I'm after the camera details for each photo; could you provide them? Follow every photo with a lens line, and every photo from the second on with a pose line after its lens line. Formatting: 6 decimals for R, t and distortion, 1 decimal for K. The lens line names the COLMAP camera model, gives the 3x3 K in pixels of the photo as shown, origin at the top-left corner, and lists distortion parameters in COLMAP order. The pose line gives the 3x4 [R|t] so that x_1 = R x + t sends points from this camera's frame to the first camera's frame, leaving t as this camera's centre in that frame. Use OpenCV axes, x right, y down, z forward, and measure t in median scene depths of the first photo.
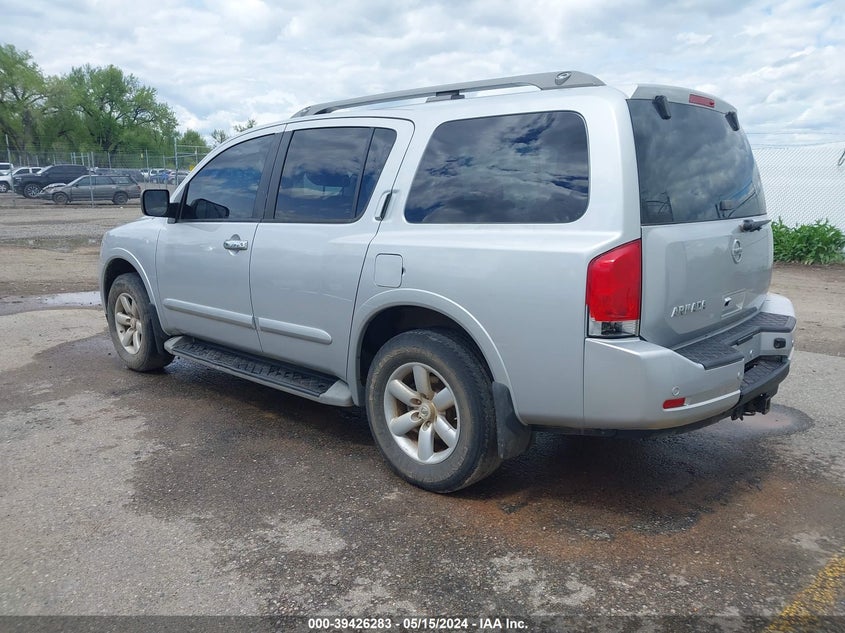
lens RADIAL K [[686.3, 0, 417.5], [0, 686.3, 317.8], [0, 0, 1]] dist [0.004757, 0.003840]
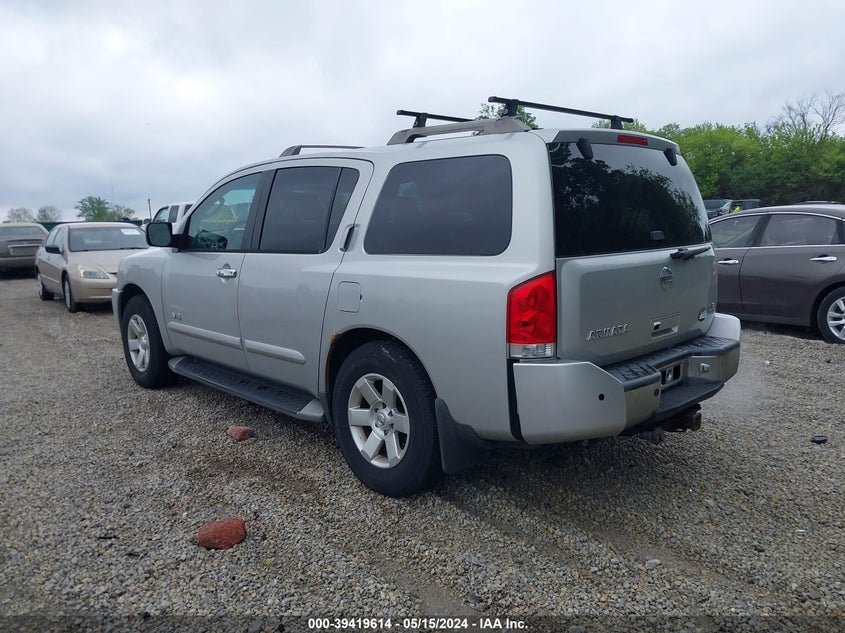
lens RADIAL K [[686.3, 0, 417.5], [0, 686.3, 317.8], [0, 0, 1]] dist [0.004757, 0.003840]
pose [[0.998369, -0.001512, -0.057077, 0.117600], [-0.000267, 0.999515, -0.031142, -0.001568], [0.057097, 0.031106, 0.997884, -0.080719]]
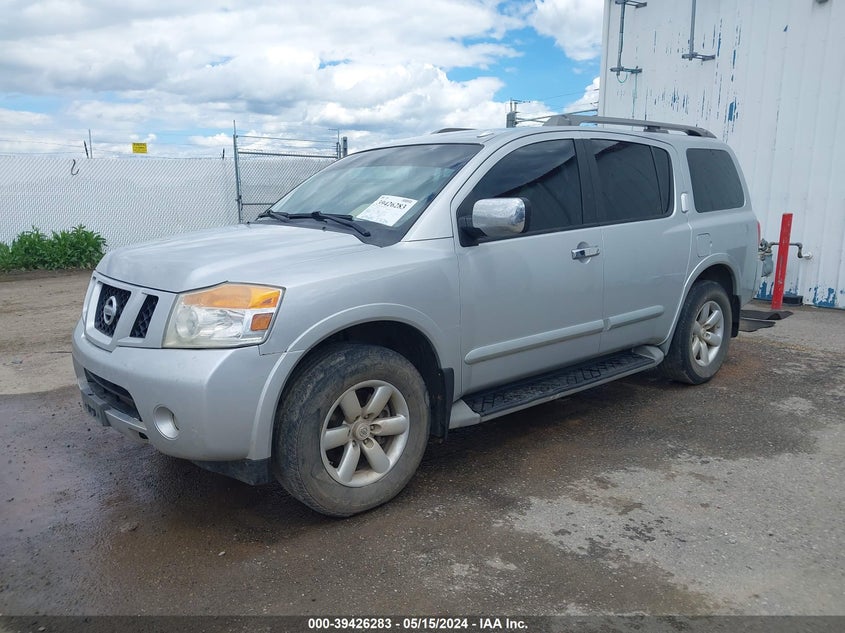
lens RADIAL K [[686.3, 0, 417.5], [0, 686.3, 317.8], [0, 0, 1]] dist [0.004757, 0.003840]
pose [[0.091448, -0.185022, 0.978470, -1.453532], [0.193304, 0.967195, 0.164824, -0.259474], [-0.976868, 0.174070, 0.124214, 1.321797]]
